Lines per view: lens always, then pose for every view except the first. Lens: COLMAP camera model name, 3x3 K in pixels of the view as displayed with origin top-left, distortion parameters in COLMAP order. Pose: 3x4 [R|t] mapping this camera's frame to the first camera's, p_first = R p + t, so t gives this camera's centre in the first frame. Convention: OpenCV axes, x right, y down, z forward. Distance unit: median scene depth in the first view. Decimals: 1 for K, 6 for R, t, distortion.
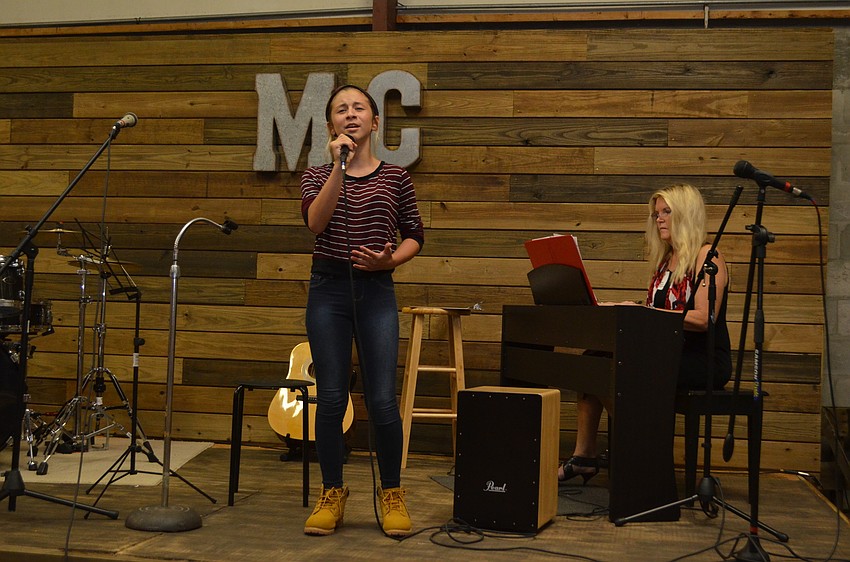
lens RADIAL K [[1091.3, 0, 434.2], [0, 1091.3, 294.5], [0, 0, 1]] dist [-0.044017, 0.022699]
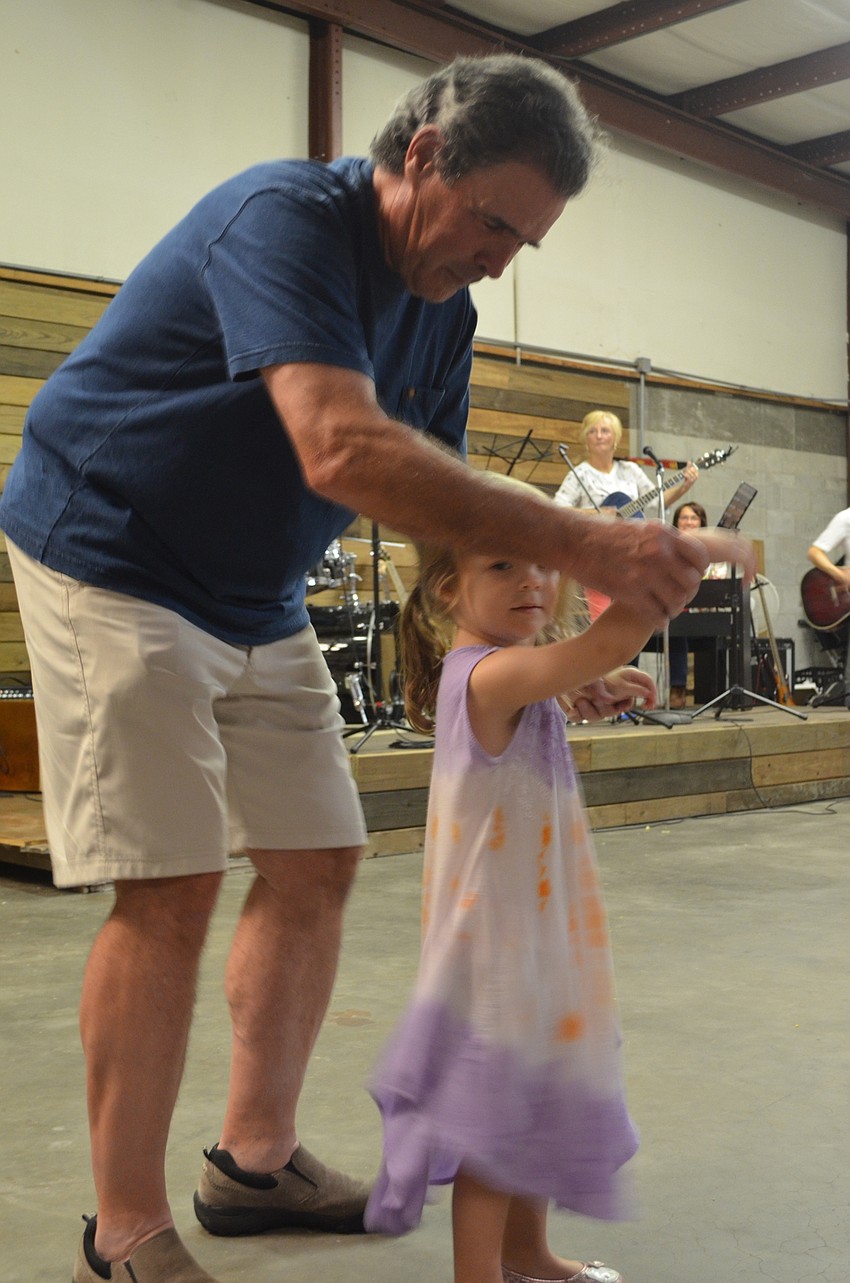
lens RADIAL K [[1647.2, 0, 425.0], [0, 1647.2, 641.5], [0, 0, 1]] dist [-0.044017, 0.022699]
pose [[0.591551, -0.033380, 0.805576, -1.406380], [0.013342, 0.999411, 0.031614, 0.014085], [-0.806157, -0.007953, 0.591648, -0.046370]]
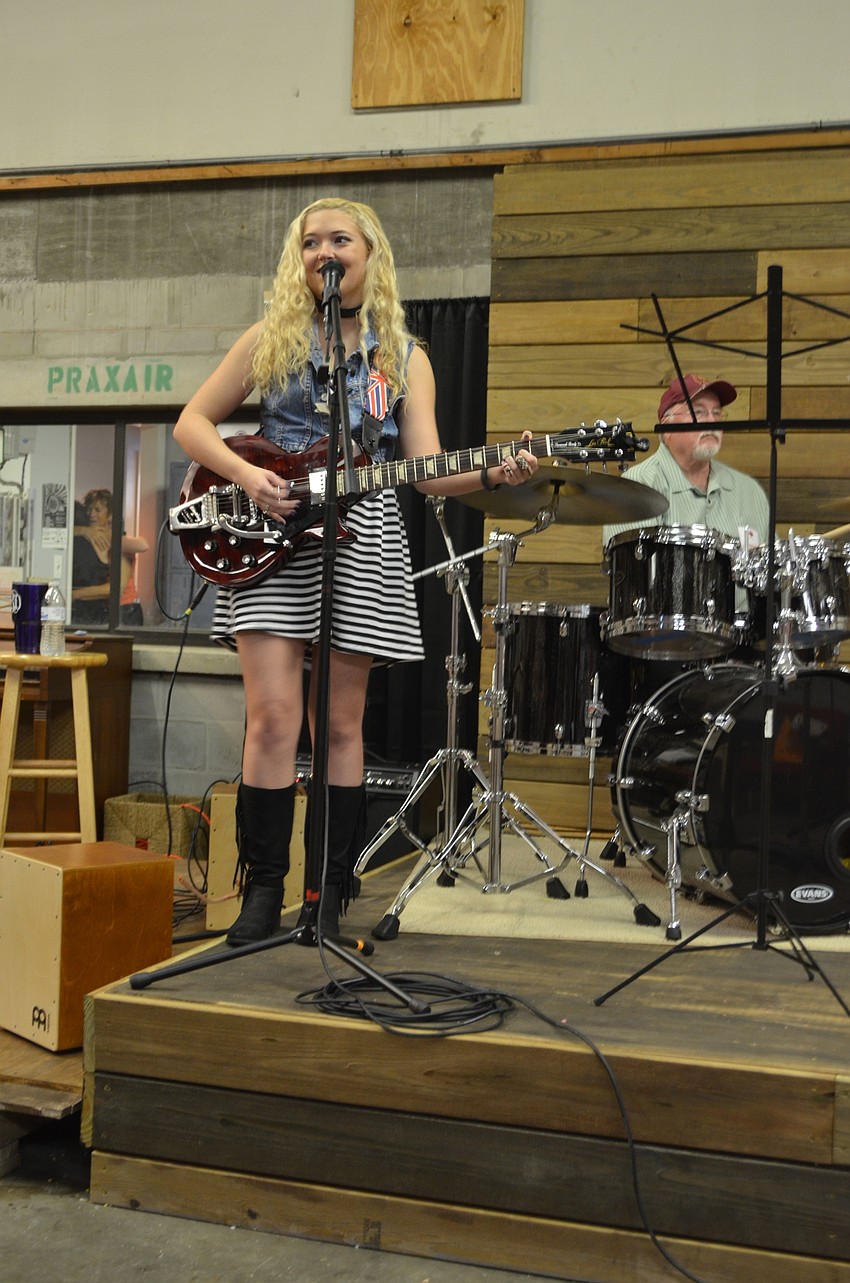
lens RADIAL K [[1647.2, 0, 425.0], [0, 1647.2, 641.5], [0, 0, 1]] dist [-0.044017, 0.022699]
pose [[0.990626, 0.006057, -0.136471, -0.409174], [-0.001607, 0.999464, 0.032696, -0.008253], [0.136596, -0.032170, 0.990104, 0.118286]]
